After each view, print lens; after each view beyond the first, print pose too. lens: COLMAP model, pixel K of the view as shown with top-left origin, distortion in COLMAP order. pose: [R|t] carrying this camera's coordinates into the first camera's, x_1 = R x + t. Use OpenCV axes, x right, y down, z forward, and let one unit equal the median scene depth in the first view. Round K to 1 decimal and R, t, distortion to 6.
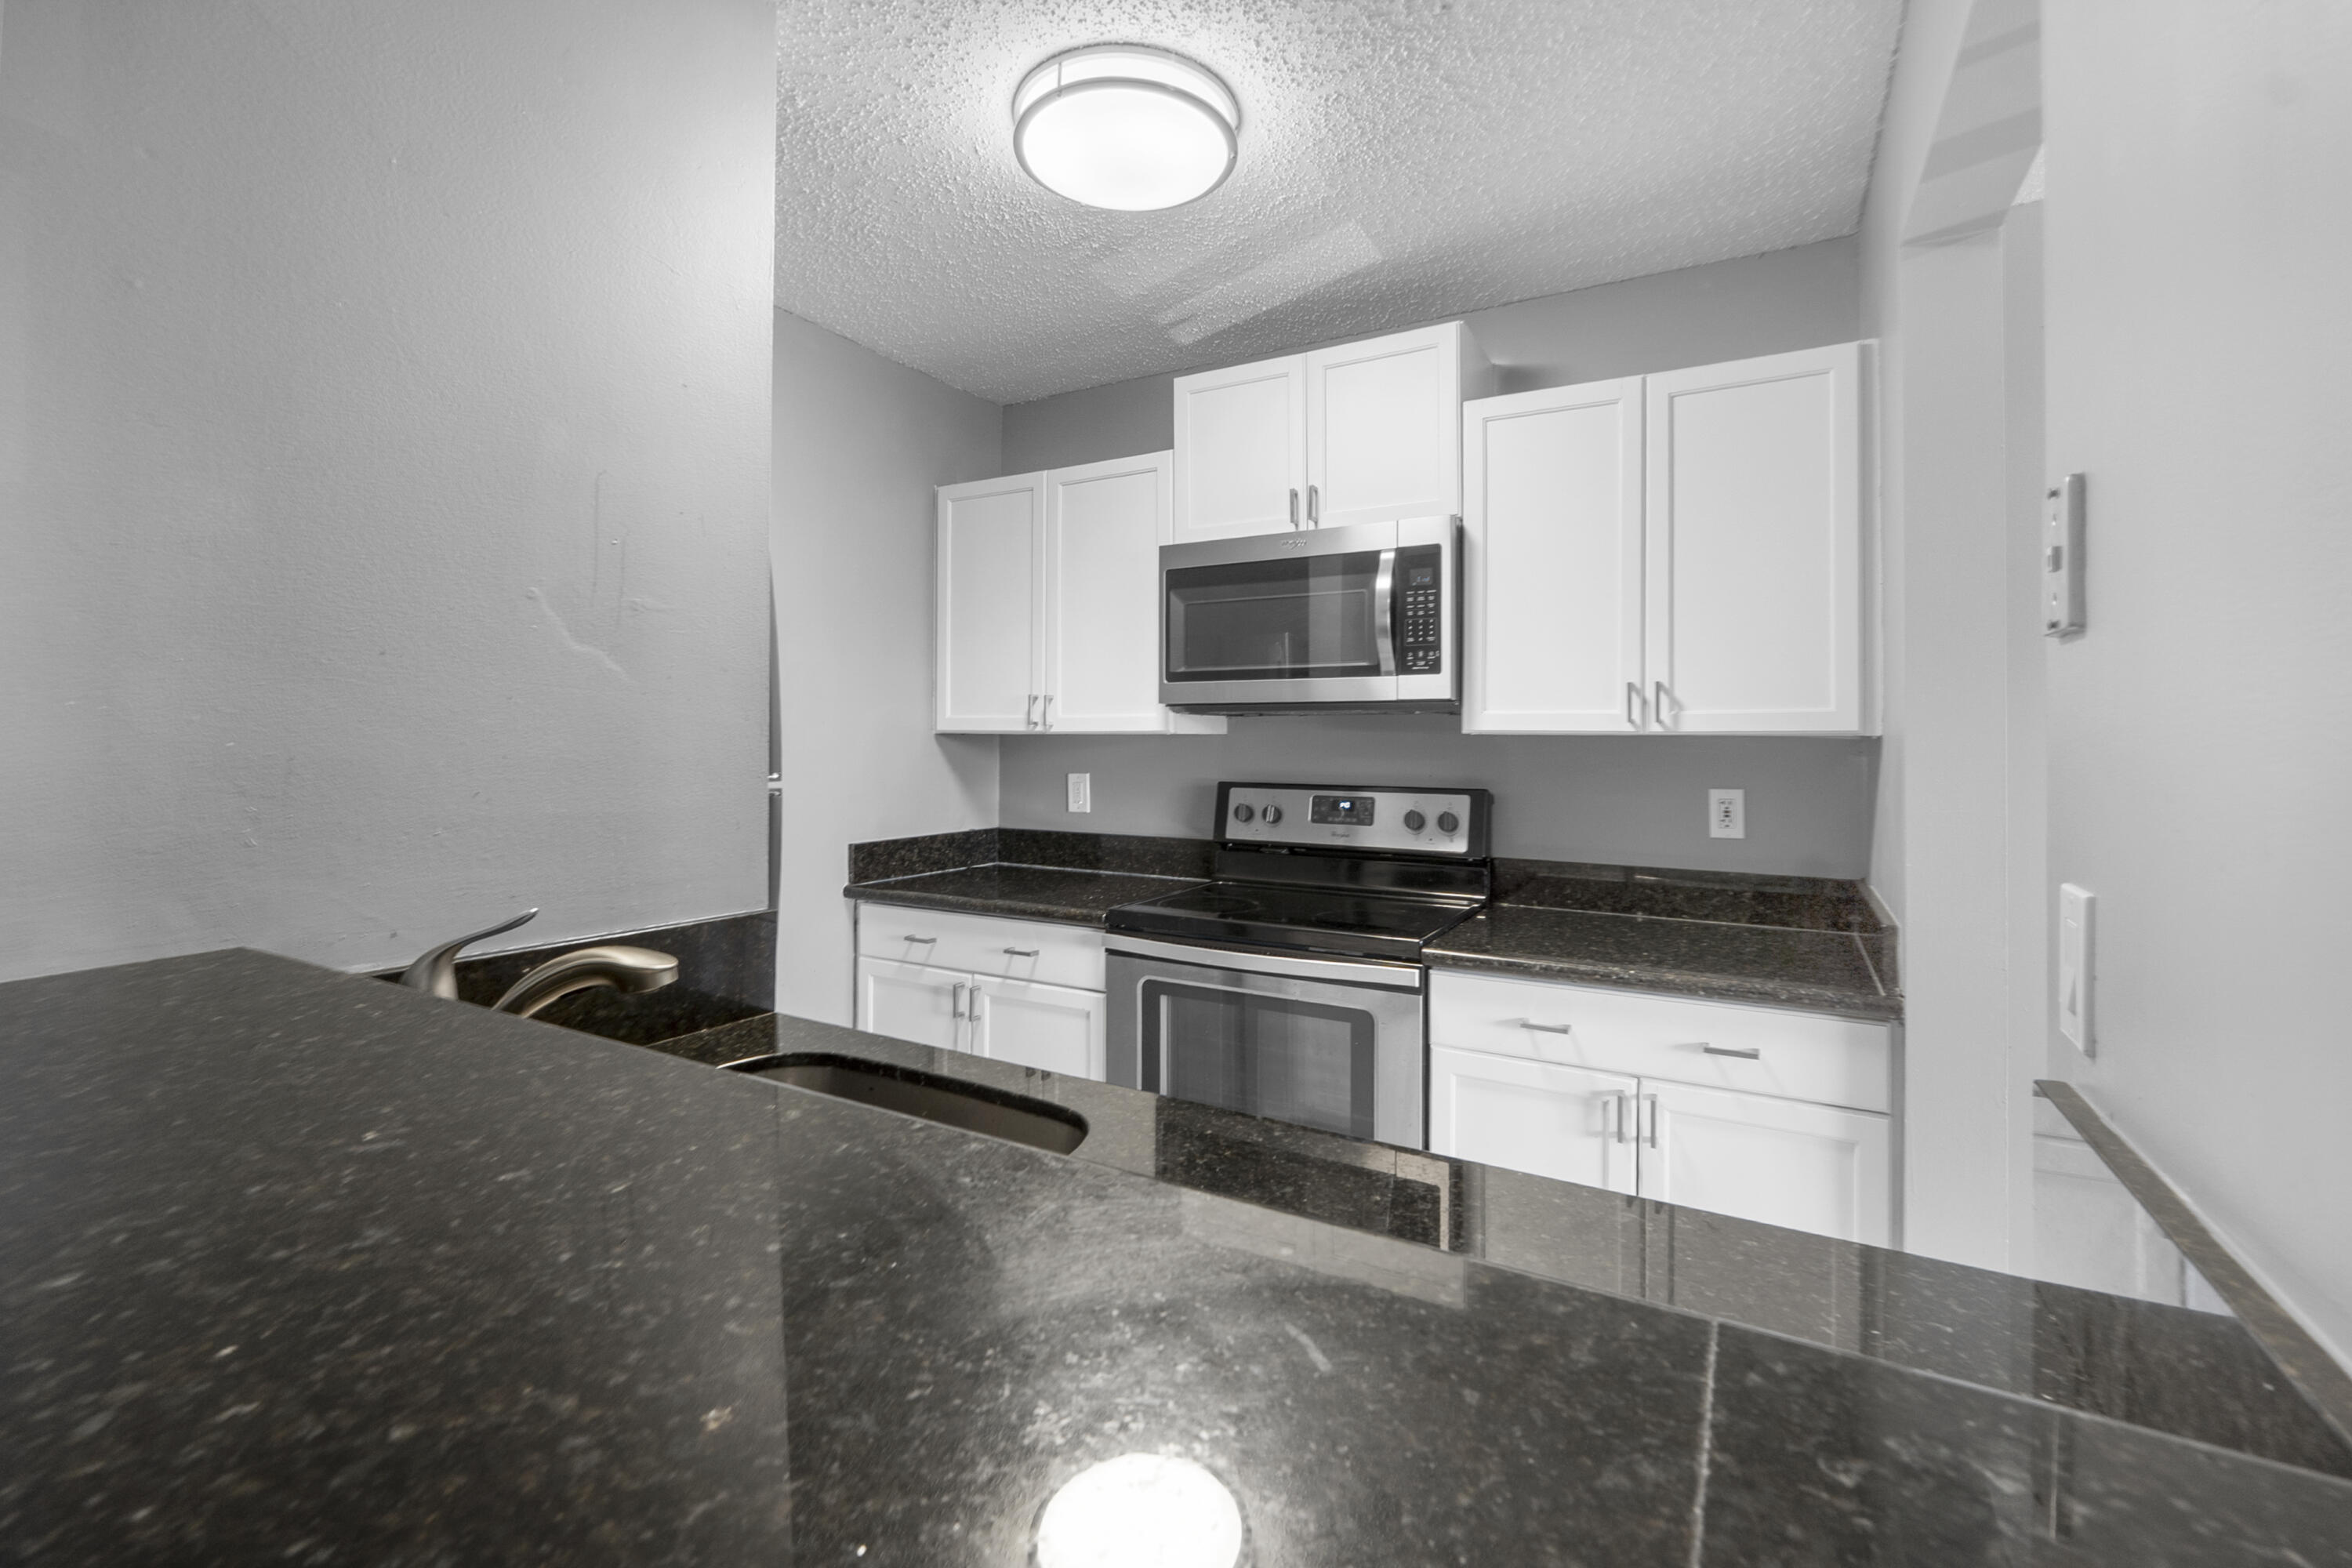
lens RADIAL K [[1009.4, 0, 1173.2], [0, 1009.4, 738.1], [0, 0, 1]] dist [-0.011132, -0.000132]
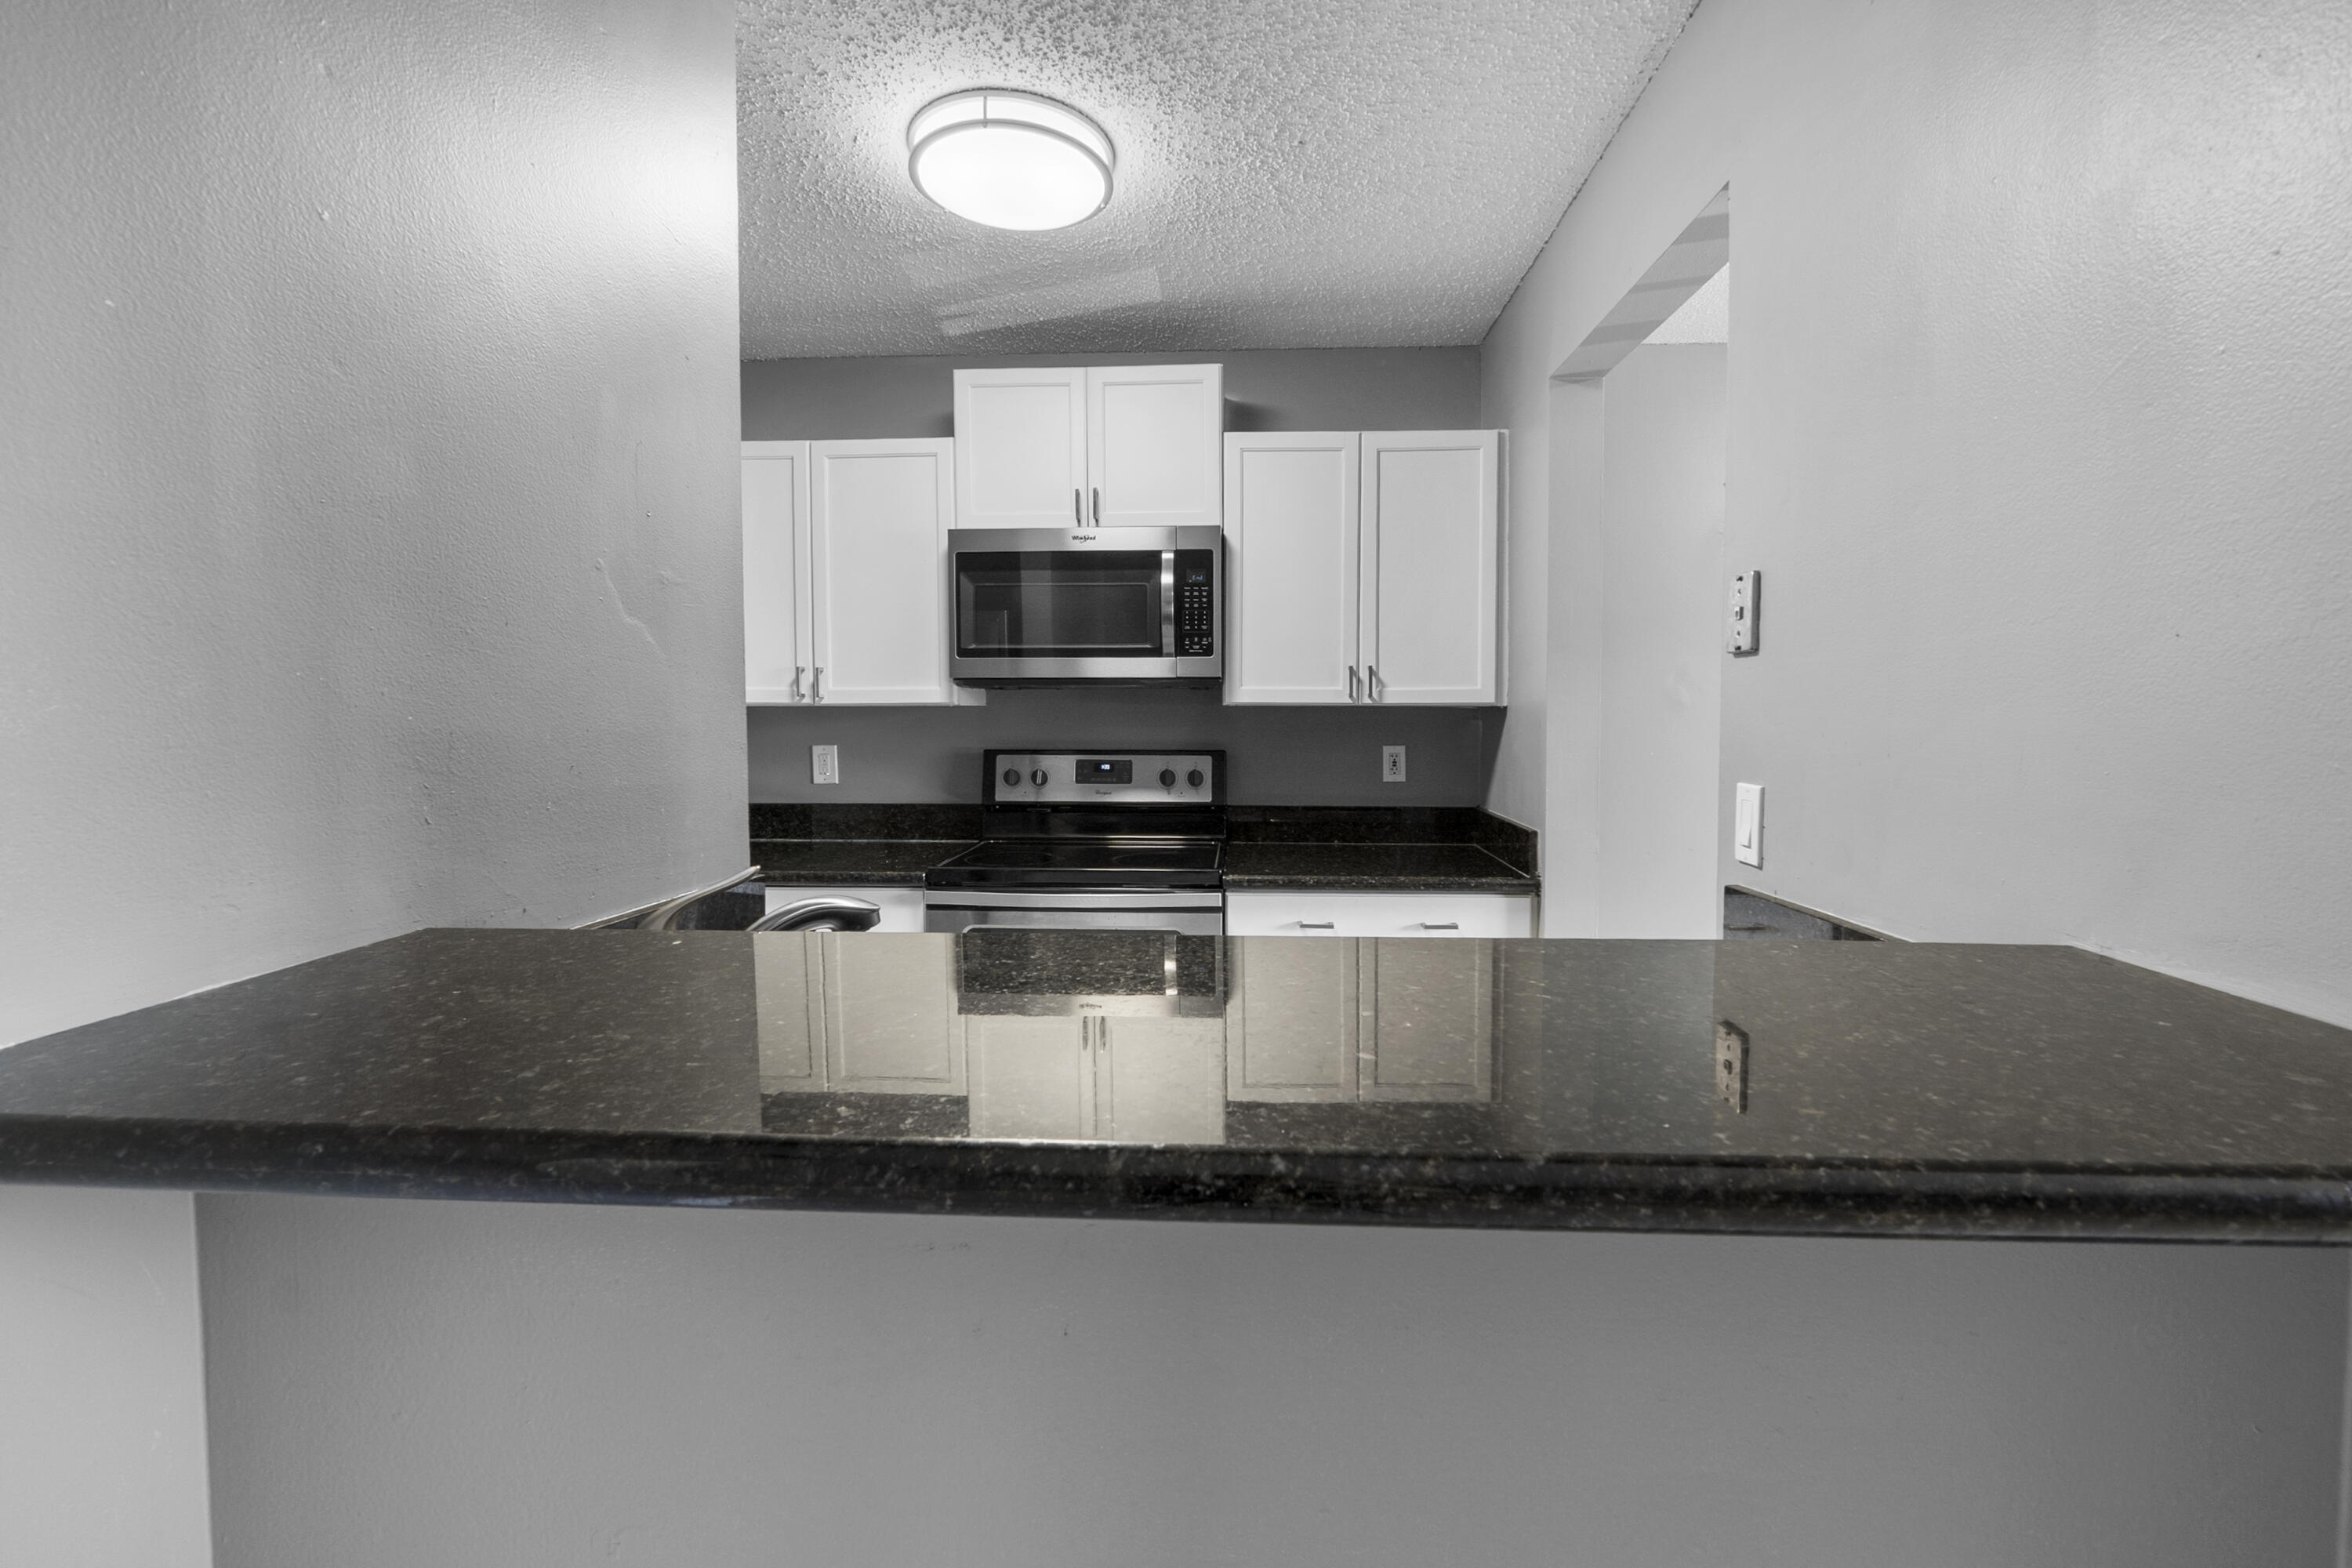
lens RADIAL K [[999.3, 0, 1192.9], [0, 999.3, 760.3], [0, 0, 1]] dist [-0.013818, -0.000112]
pose [[0.891330, -0.026709, 0.452568, -0.300621], [0.003491, 0.998638, 0.052061, -0.000699], [-0.453343, -0.044824, 0.890209, -0.074973]]
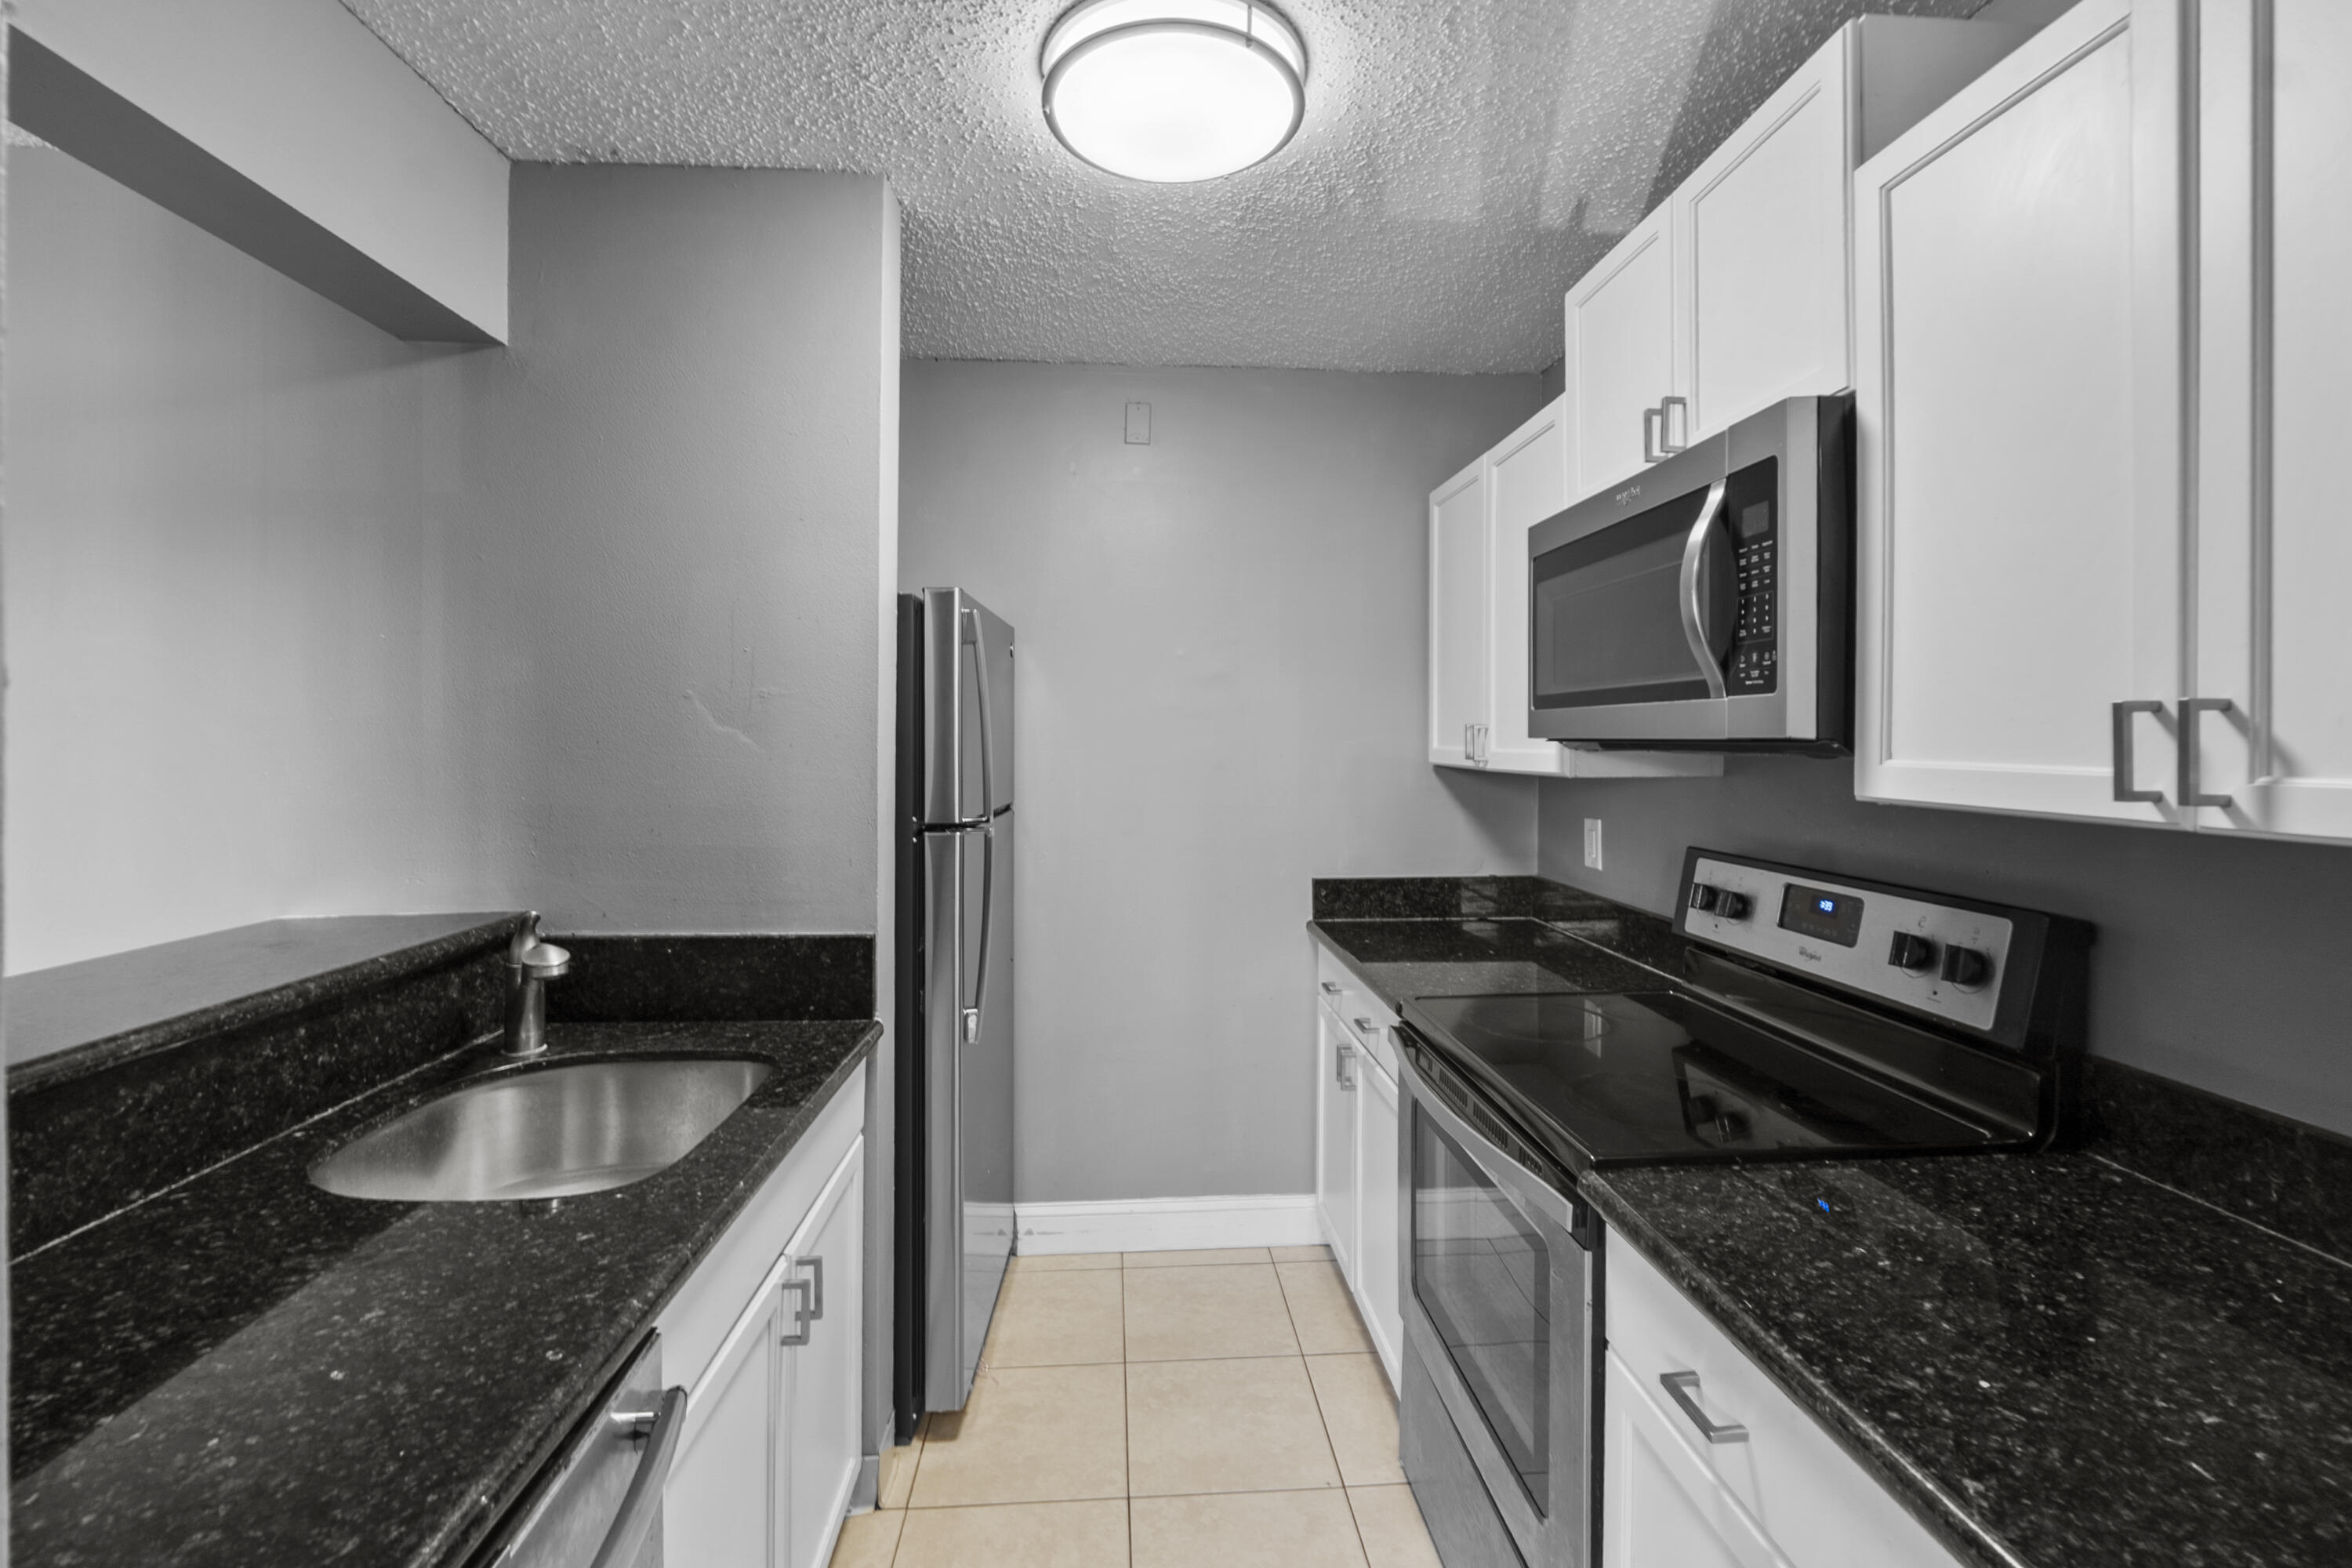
lens RADIAL K [[1009.4, 0, 1173.2], [0, 1009.4, 738.1], [0, 0, 1]] dist [-0.011132, -0.000132]
pose [[0.556089, -0.005803, -0.831103, 0.520085], [0.006205, 0.999977, -0.002830, -0.038067], [0.831100, -0.003584, 0.556112, 0.409974]]
